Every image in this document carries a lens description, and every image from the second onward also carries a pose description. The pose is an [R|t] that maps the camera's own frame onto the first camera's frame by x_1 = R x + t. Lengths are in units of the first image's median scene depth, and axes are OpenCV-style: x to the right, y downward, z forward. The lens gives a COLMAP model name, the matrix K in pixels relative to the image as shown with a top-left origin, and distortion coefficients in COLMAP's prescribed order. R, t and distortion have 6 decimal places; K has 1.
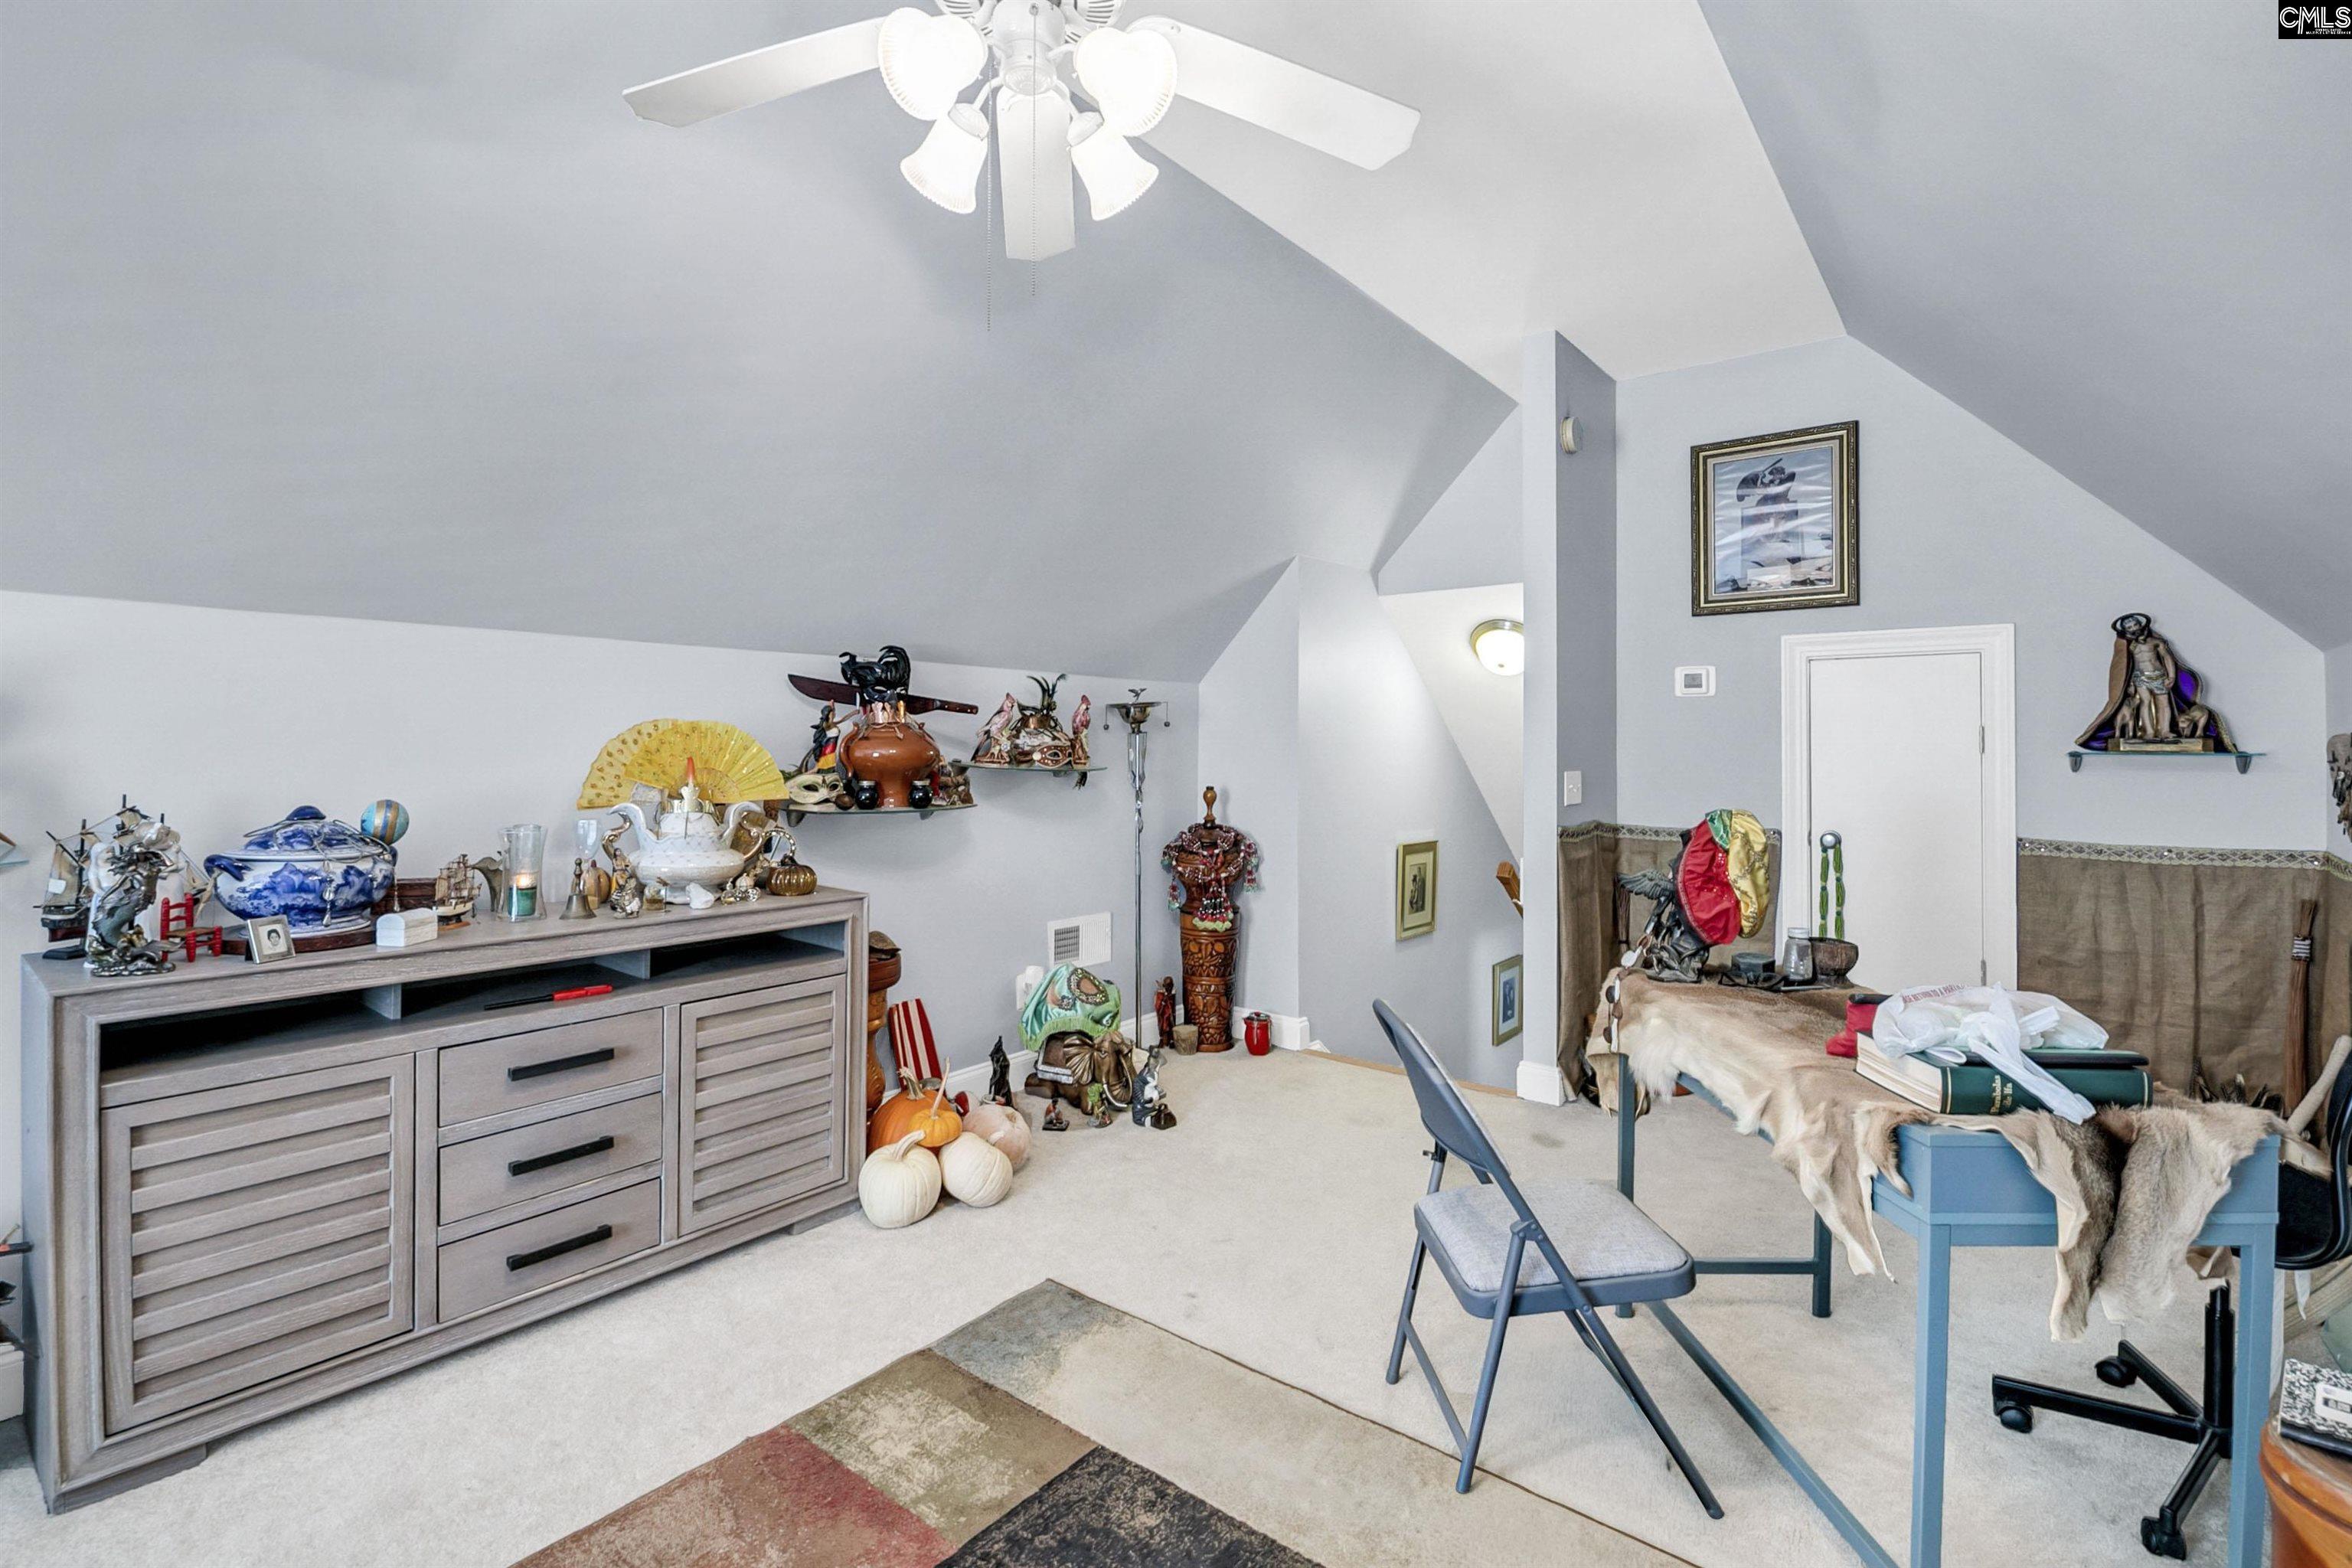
lens RADIAL K [[1060.5, 0, 1172.9], [0, 1060.5, 740.0], [0, 0, 1]] dist [-0.007545, -0.007630]
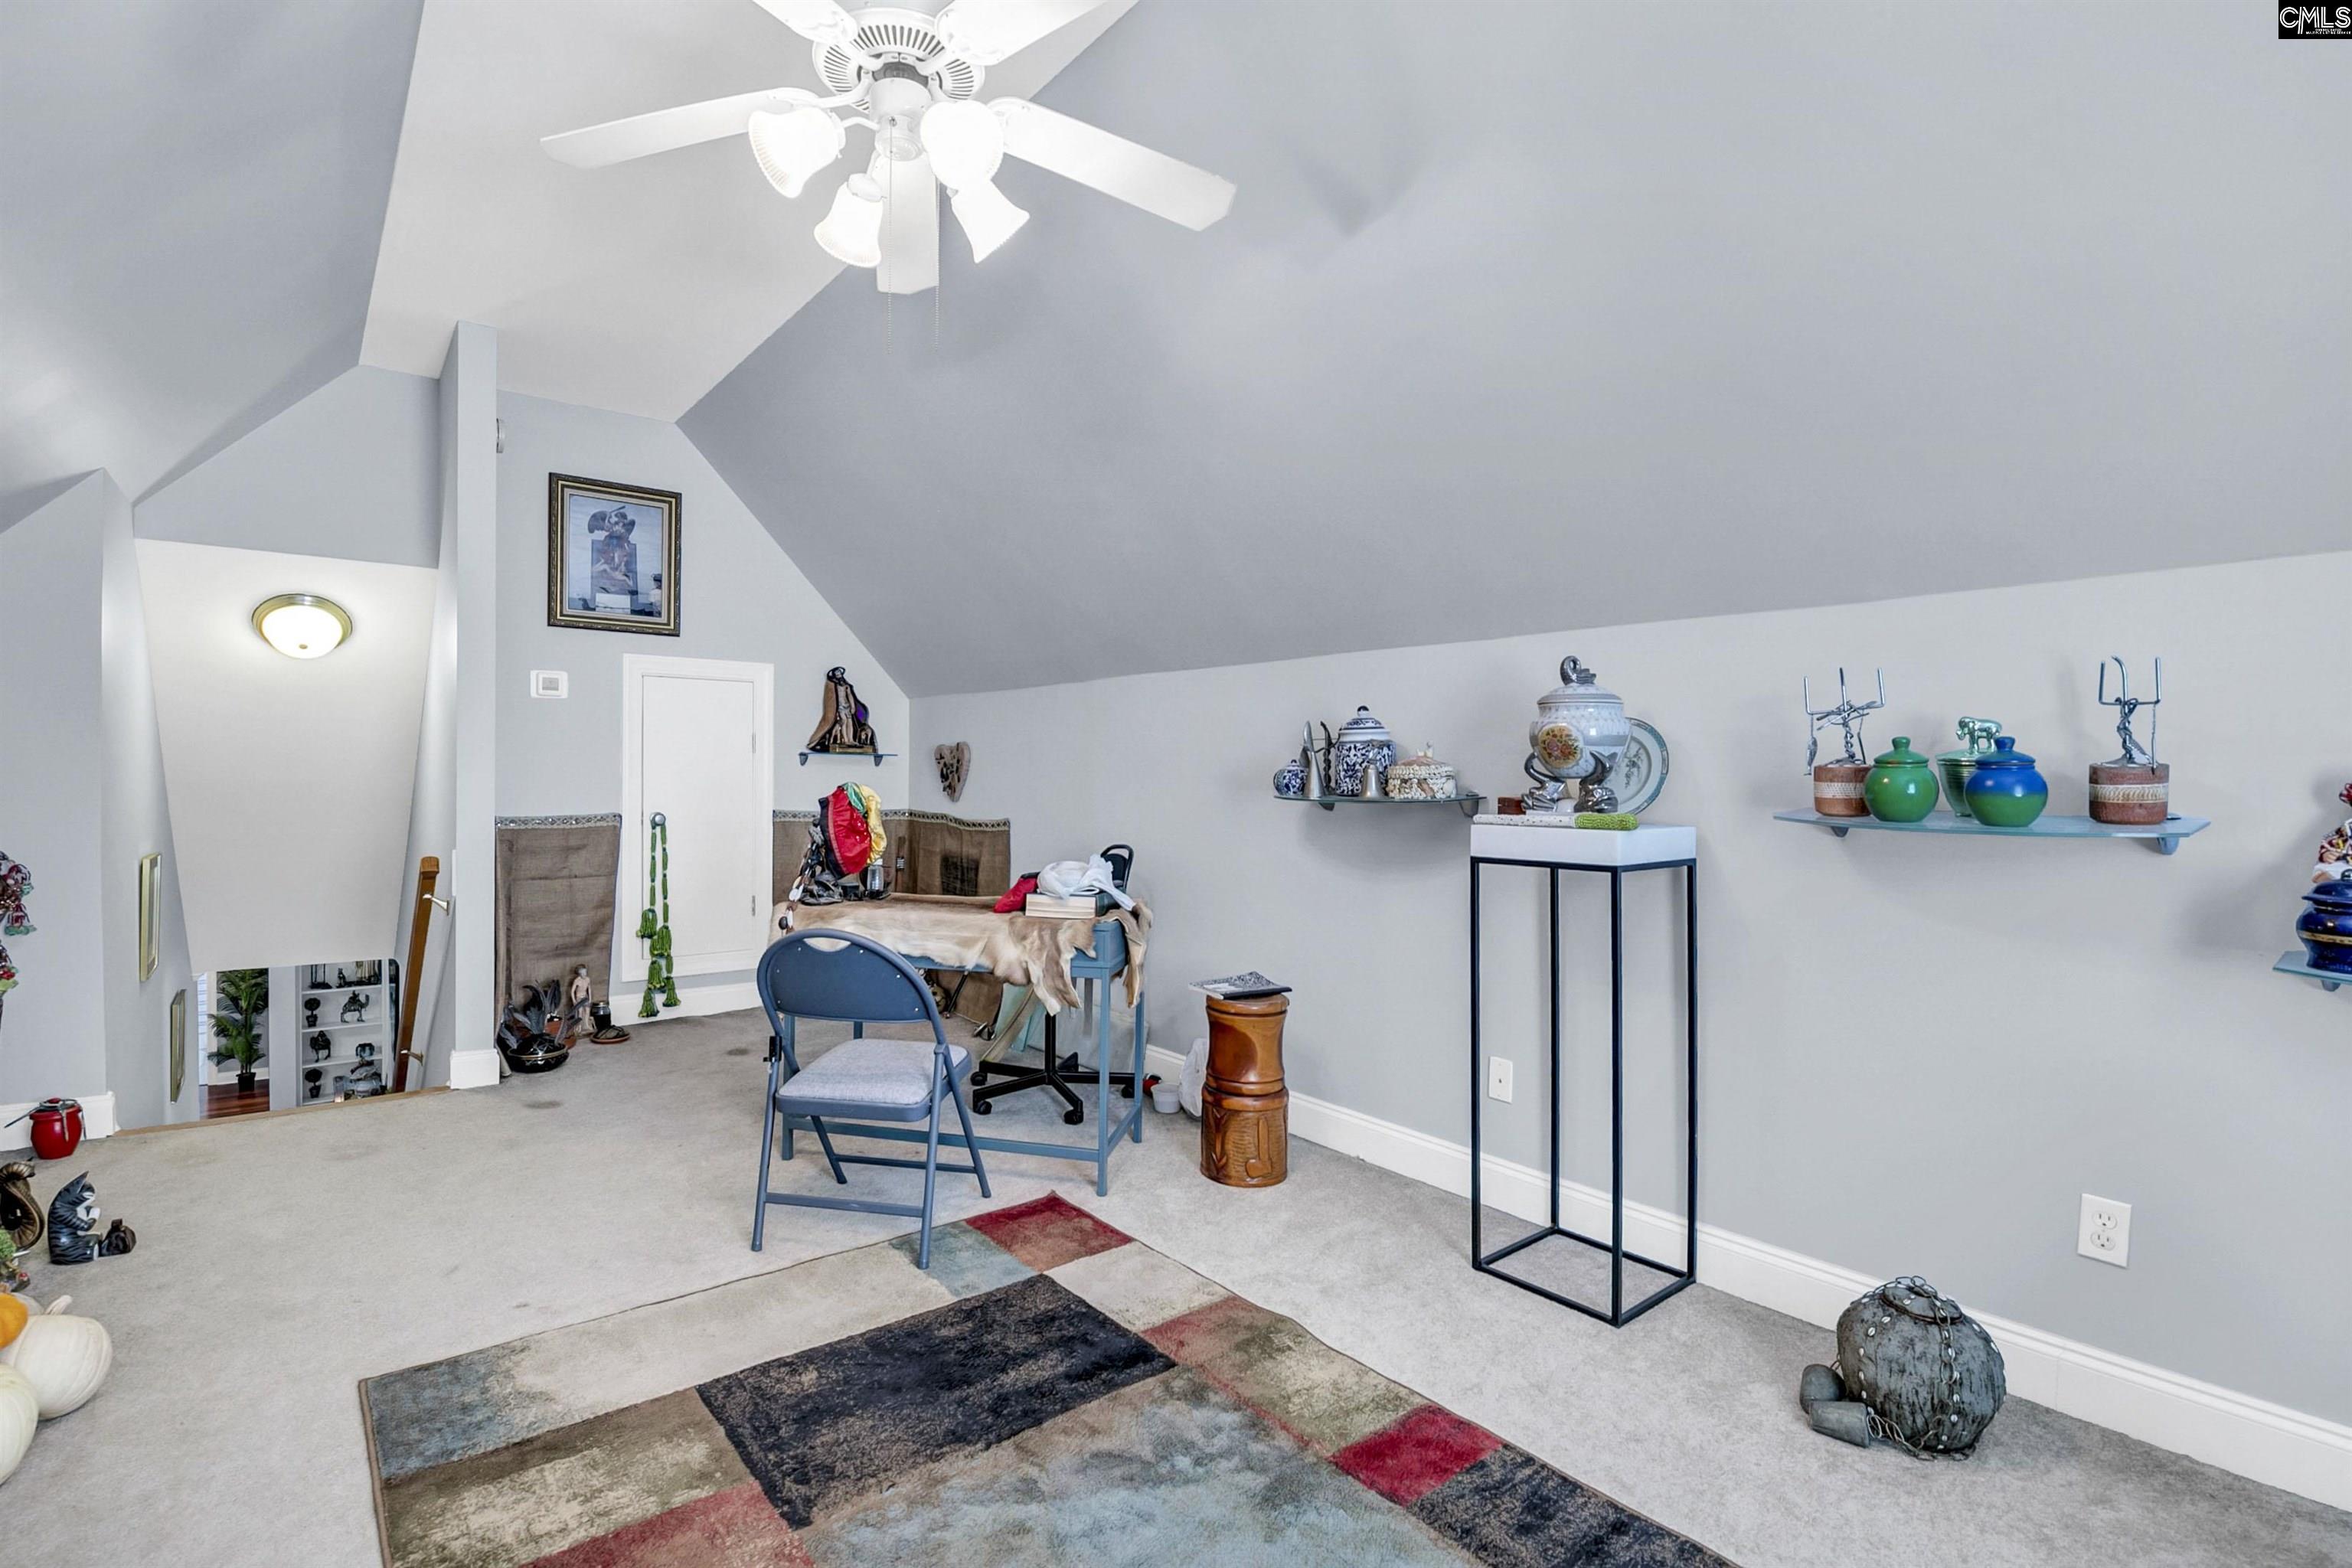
lens RADIAL K [[1060.5, 0, 1078.8], [0, 1060.5, 768.6], [0, 0, 1]] dist [-0.007545, -0.007630]
pose [[0.263928, 0.006965, 0.964517, -0.549004], [-0.023400, 0.999726, -0.000817, 0.027367], [-0.964259, -0.022354, 0.264018, 0.208308]]
